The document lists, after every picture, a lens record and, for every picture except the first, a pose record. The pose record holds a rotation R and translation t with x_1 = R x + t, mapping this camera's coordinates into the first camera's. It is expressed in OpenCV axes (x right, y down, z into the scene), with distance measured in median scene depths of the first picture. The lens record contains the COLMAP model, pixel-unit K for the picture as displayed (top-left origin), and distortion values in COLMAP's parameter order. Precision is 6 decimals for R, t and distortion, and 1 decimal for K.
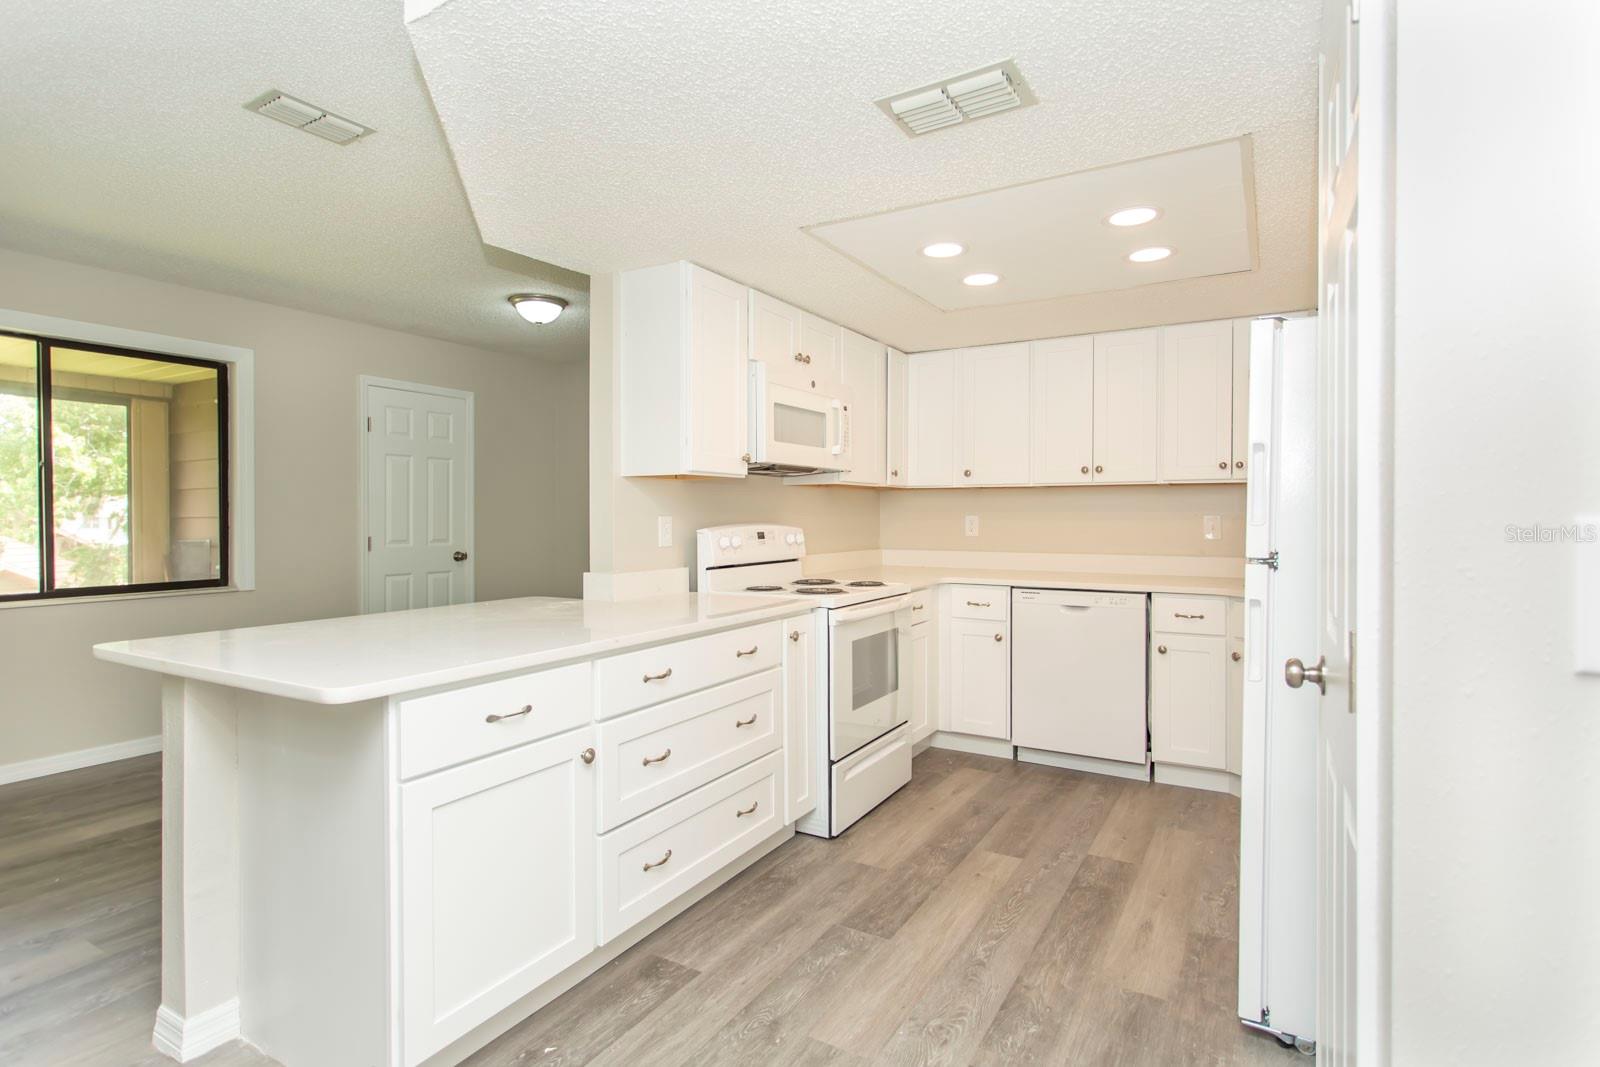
lens RADIAL K [[800.7, 0, 806.2], [0, 800.7, 525.0], [0, 0, 1]] dist [-0.000176, 0.000456]
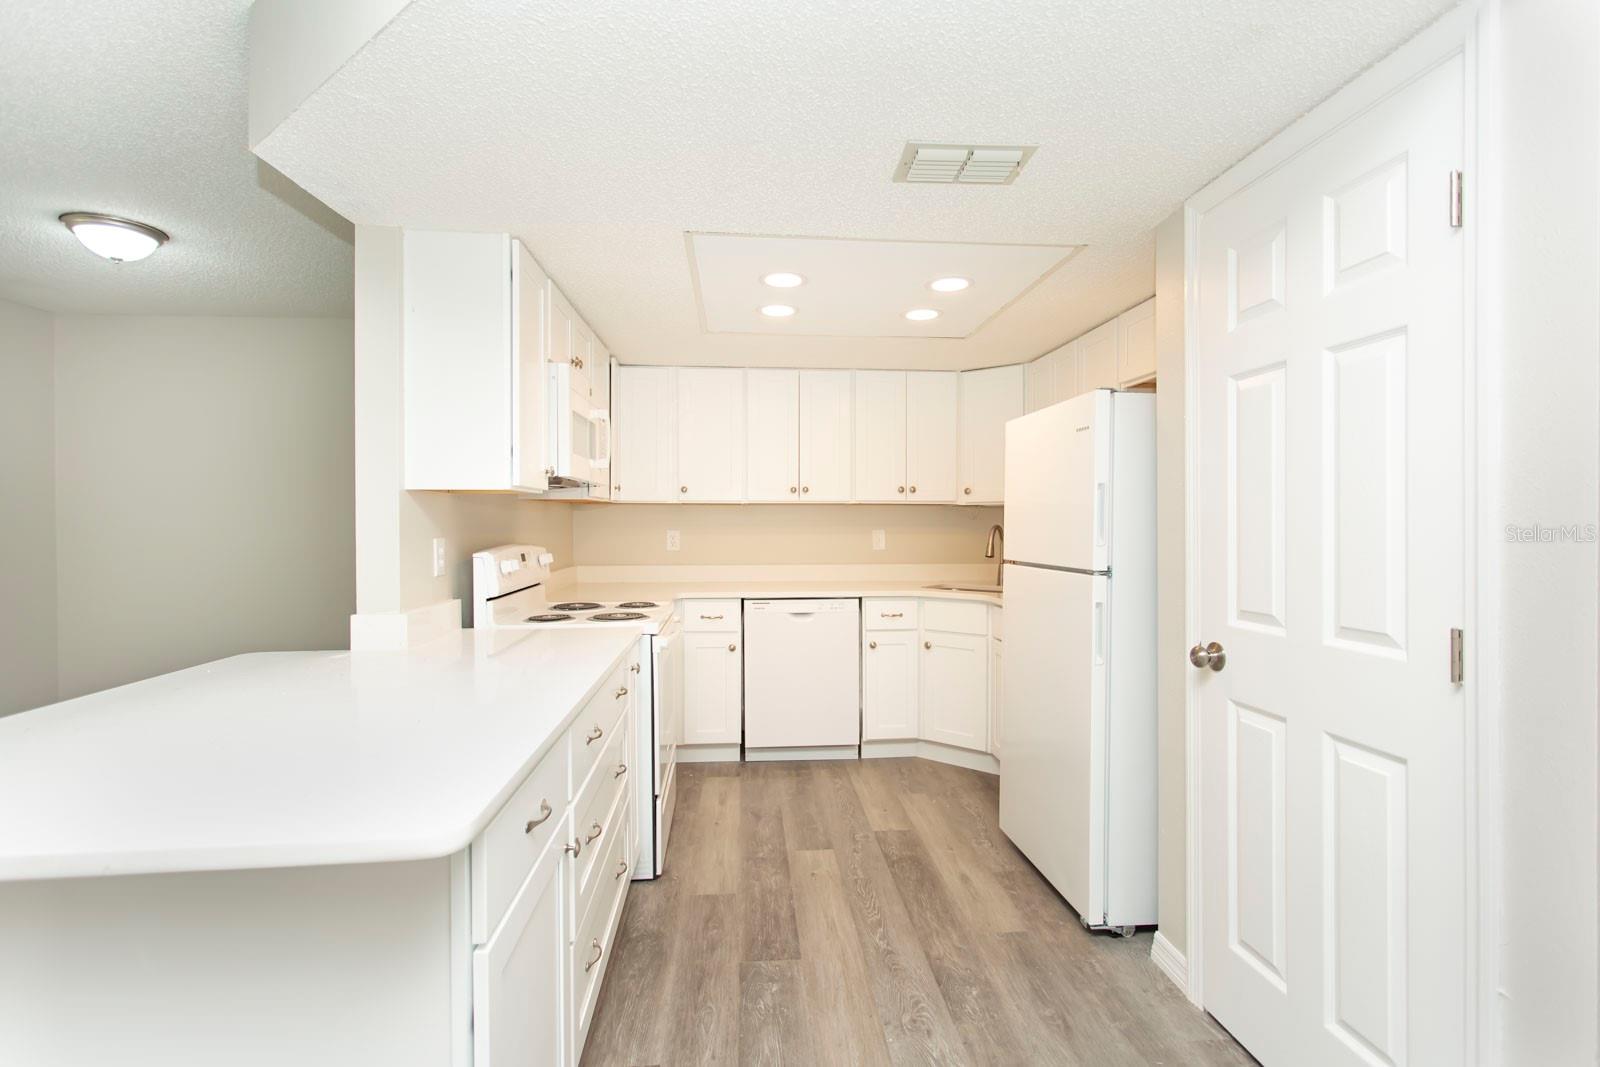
lens RADIAL K [[769.1, 0, 802.8], [0, 769.1, 524.5], [0, 0, 1]] dist [0.001430, 0.000416]
pose [[0.814951, -0.002585, 0.579524, -0.329536], [0.007347, 0.999956, -0.005872, -0.017861], [-0.579483, 0.009043, 0.814934, 0.146749]]
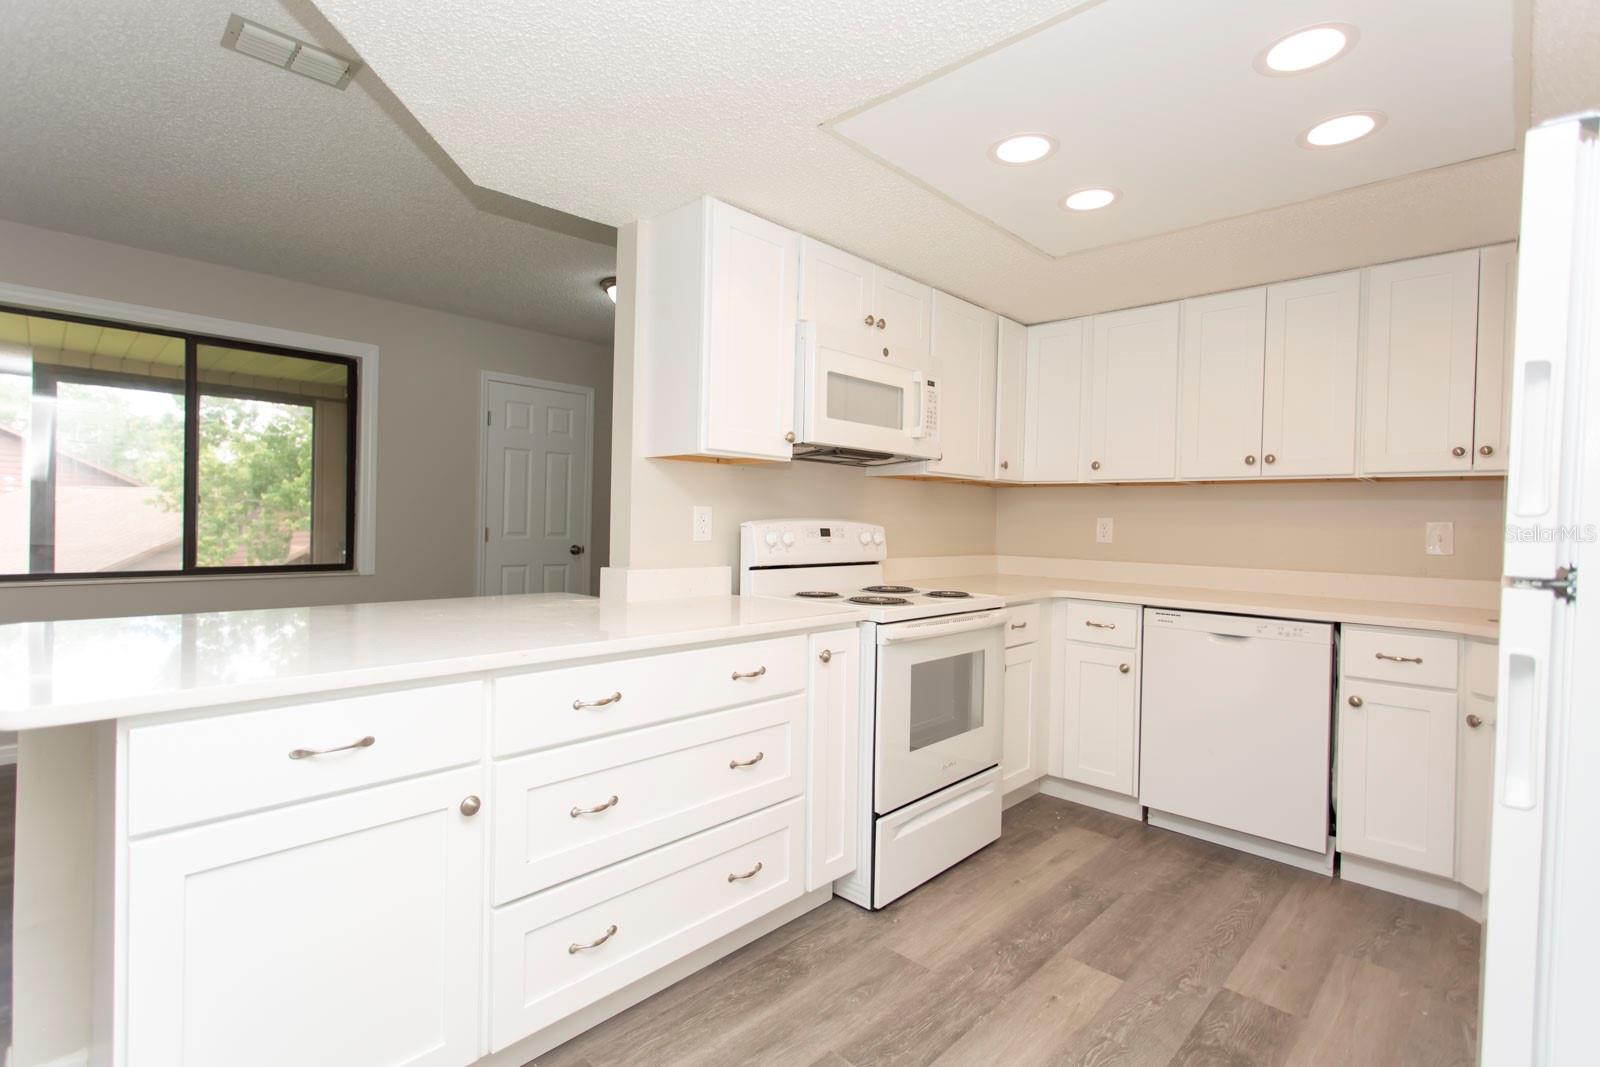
lens RADIAL K [[755.5, 0, 806.5], [0, 755.5, 530.0], [0, 0, 1]] dist [0.001315, 0.000321]
pose [[0.973322, 0.023652, -0.228219, 0.121388], [-0.024395, 0.999702, -0.000438, 0.012556], [0.228141, 0.005994, 0.973610, 0.232677]]
